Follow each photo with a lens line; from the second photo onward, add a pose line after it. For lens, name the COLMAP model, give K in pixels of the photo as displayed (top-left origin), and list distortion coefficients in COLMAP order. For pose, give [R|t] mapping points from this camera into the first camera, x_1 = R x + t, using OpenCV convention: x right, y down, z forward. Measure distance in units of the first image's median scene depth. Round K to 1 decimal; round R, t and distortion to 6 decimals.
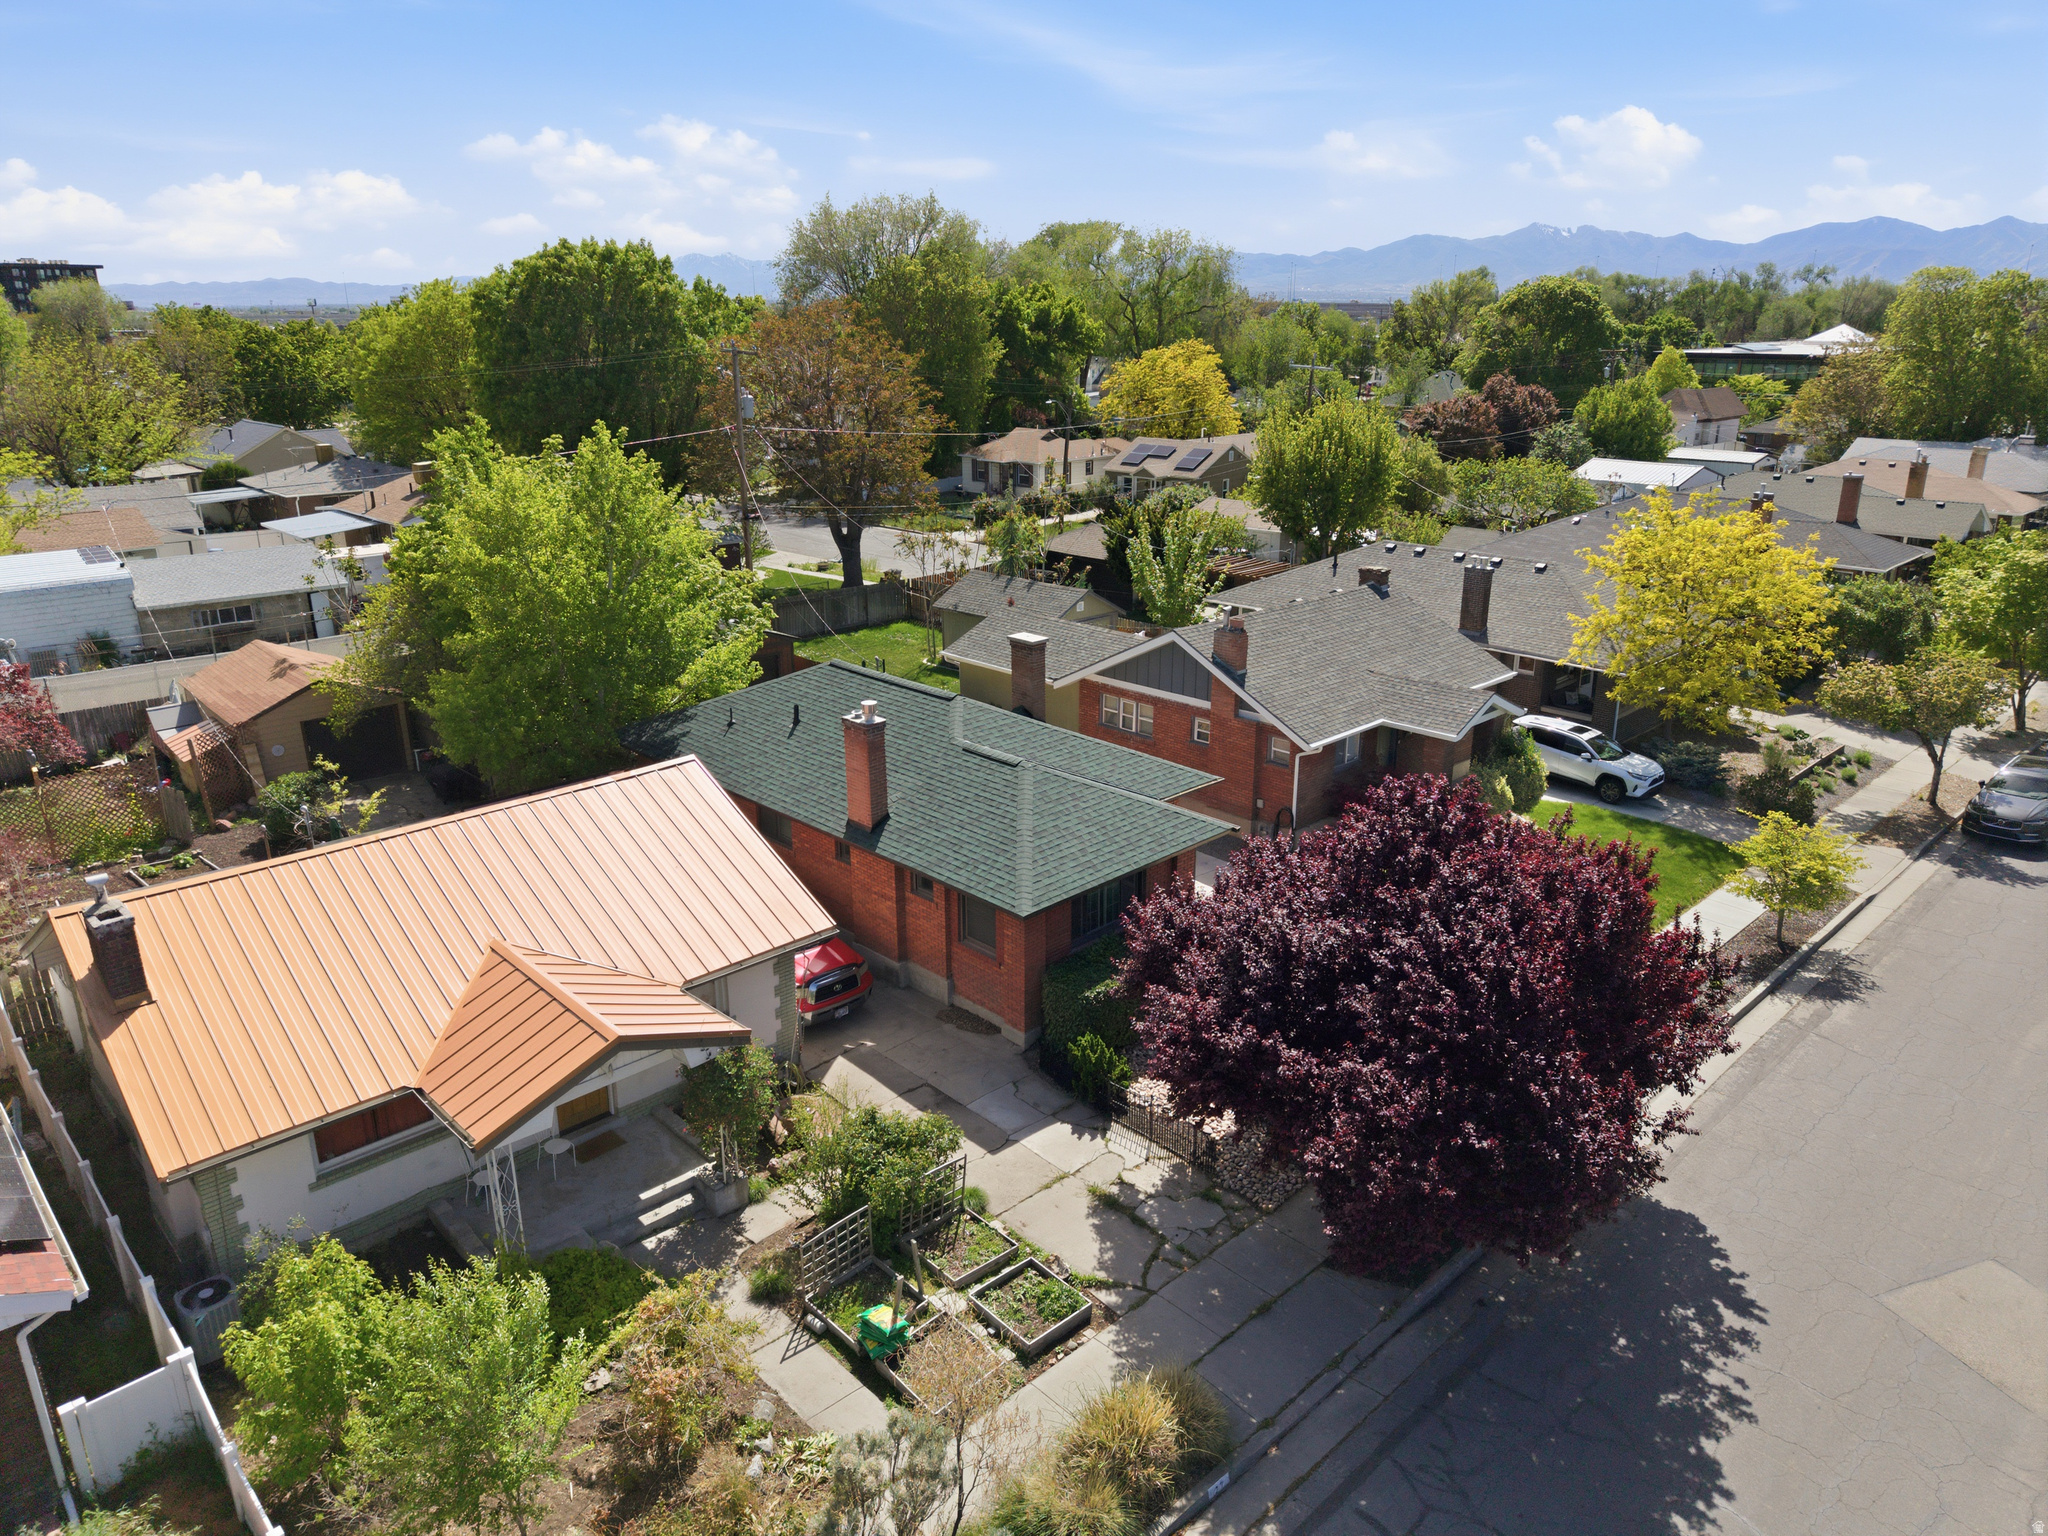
lens RADIAL K [[1363.6, 0, 1034.8], [0, 1363.6, 768.5], [0, 0, 1]] dist [0.040249, -0.051834]
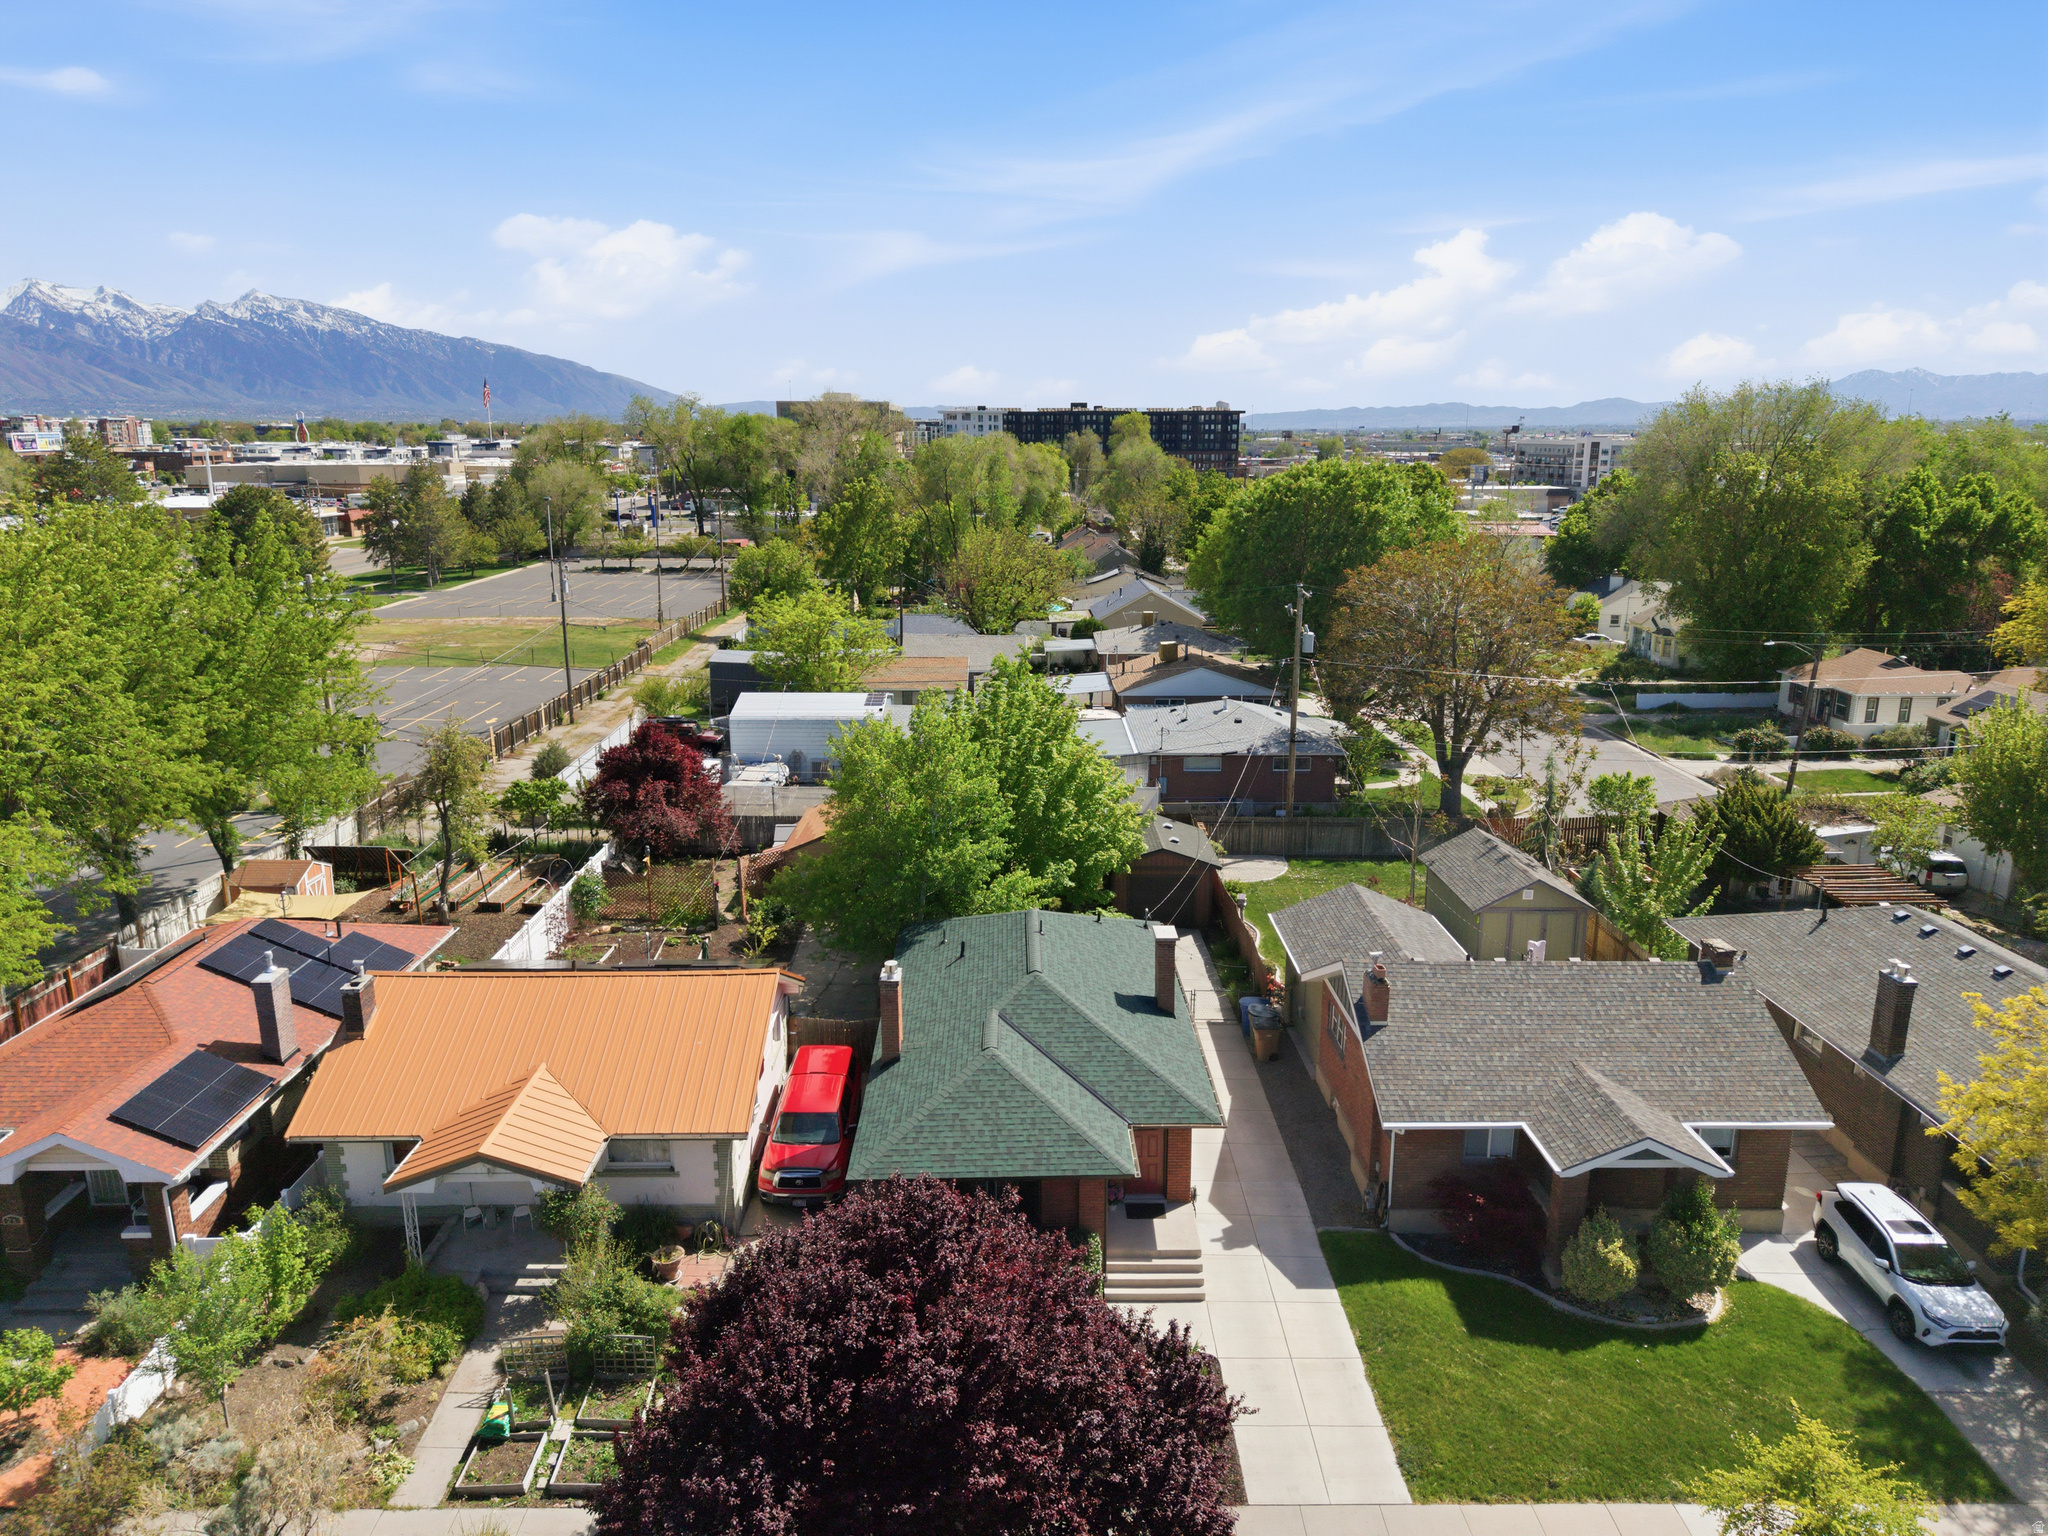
lens RADIAL K [[1363.6, 0, 1034.8], [0, 1363.6, 768.5], [0, 0, 1]] dist [0.040249, -0.051834]
pose [[0.725546, 0.167667, -0.667436, 0.522067], [-0.221058, 0.975249, 0.004689, -0.174545], [0.651703, 0.144140, 0.744652, 0.095811]]
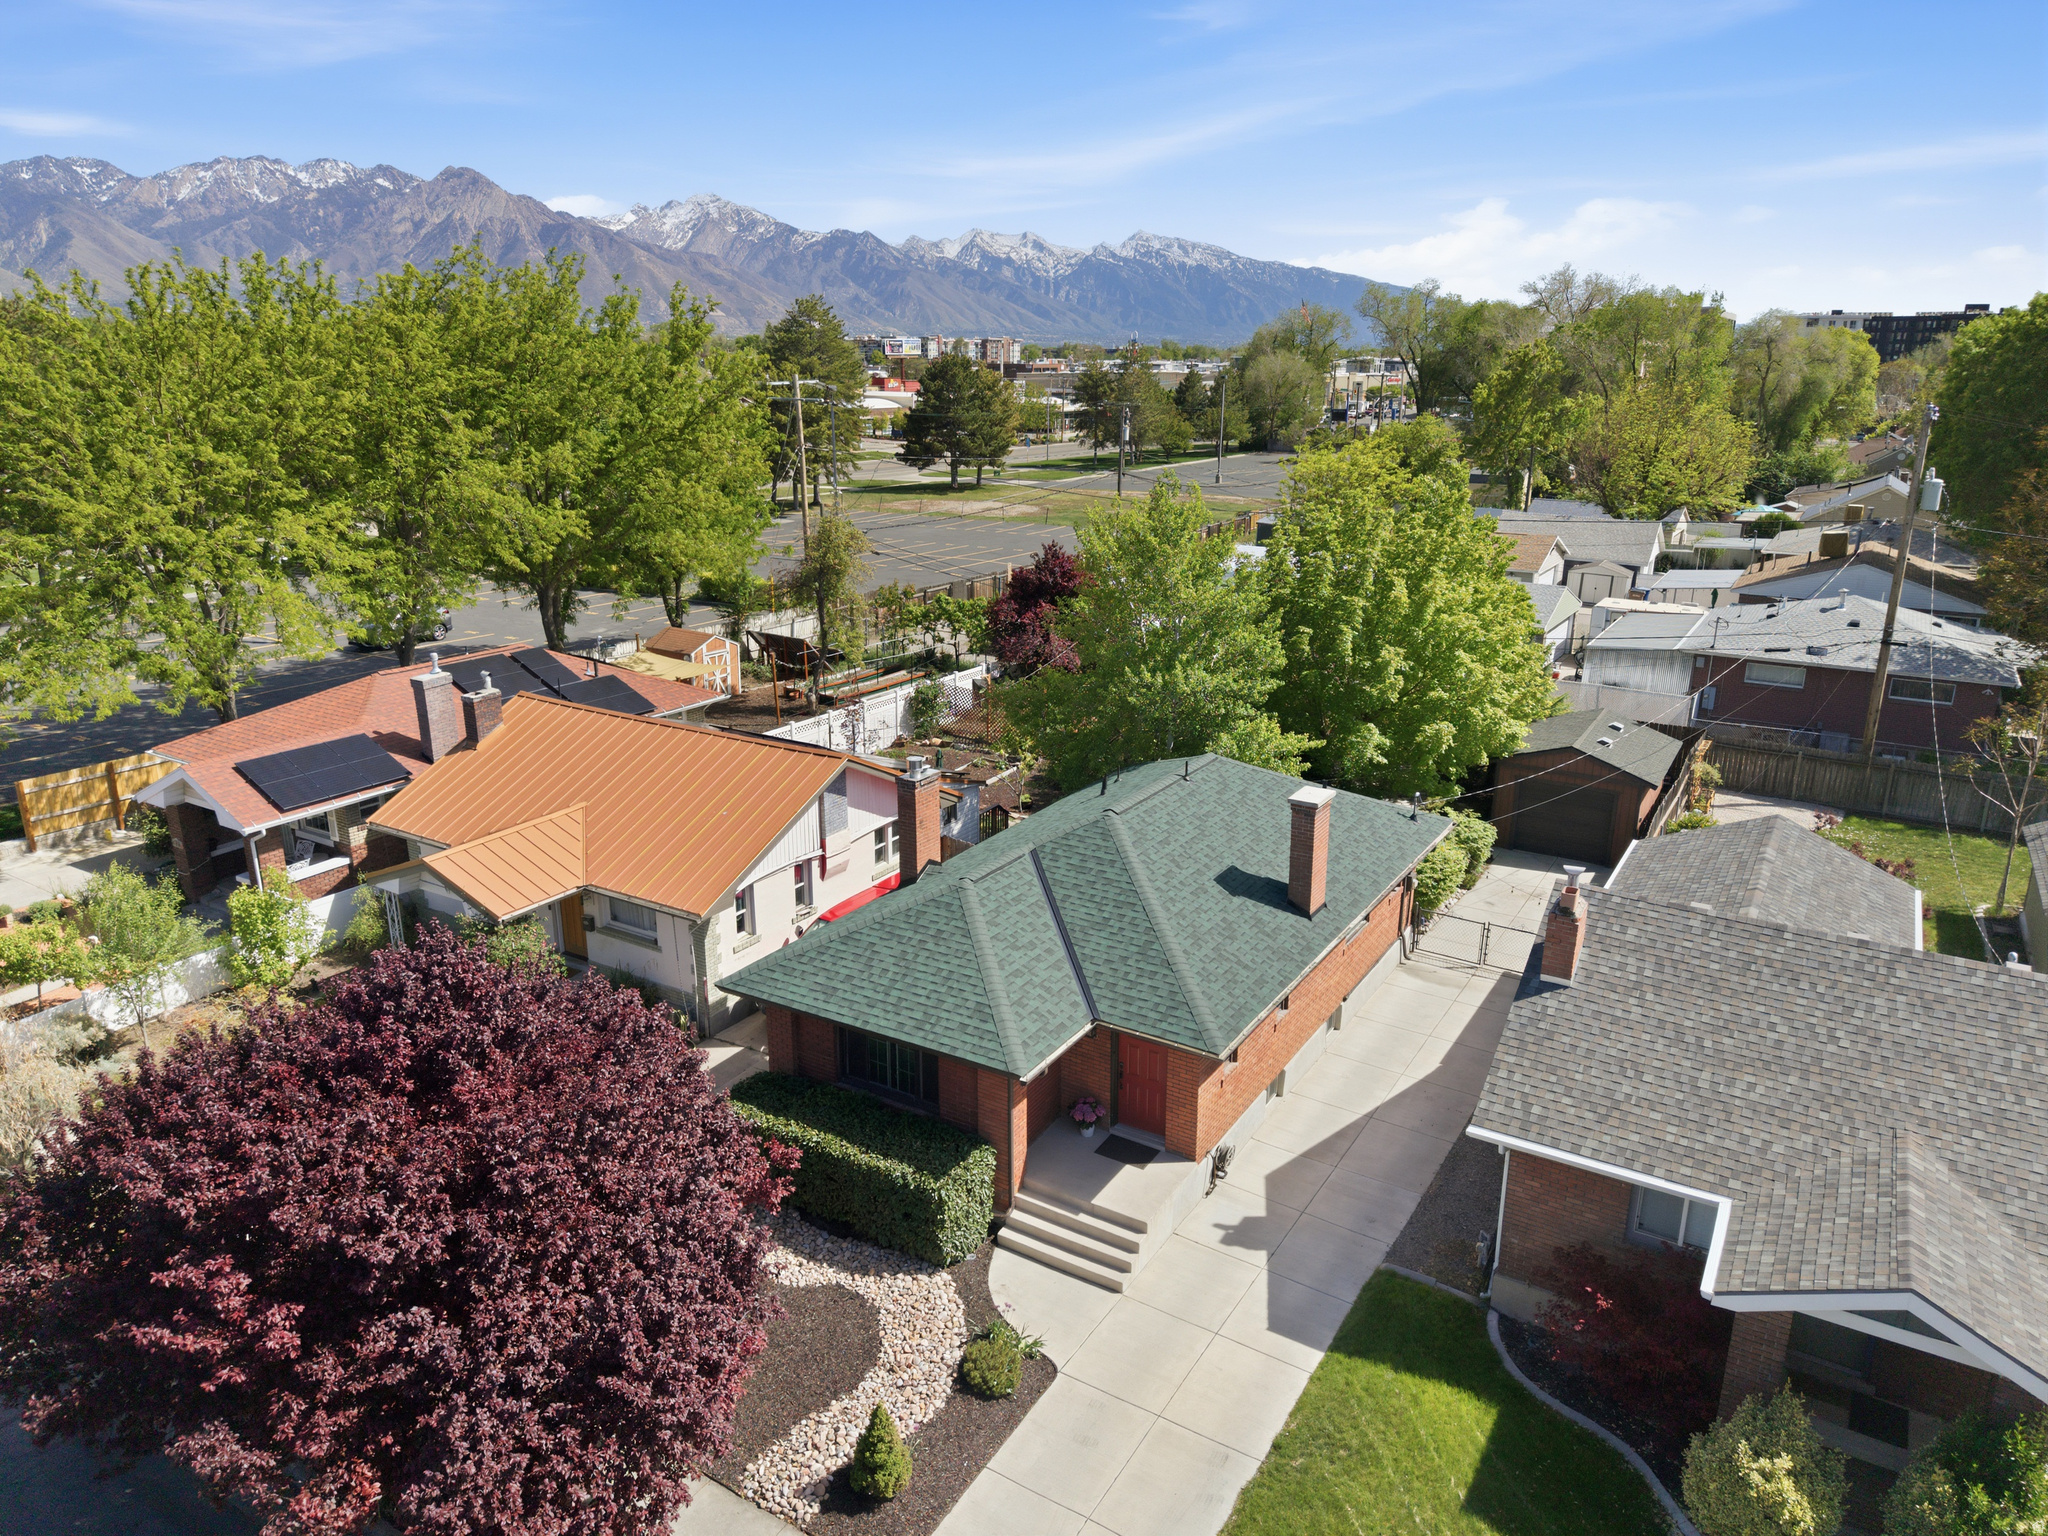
lens RADIAL K [[1363.6, 0, 1034.8], [0, 1363.6, 768.5], [0, 0, 1]] dist [0.040249, -0.051834]
pose [[0.240399, 0.281616, -0.928924, 0.548187], [-0.311692, 0.928705, 0.200886, -0.180934], [0.919270, 0.241246, 0.311037, 0.528143]]
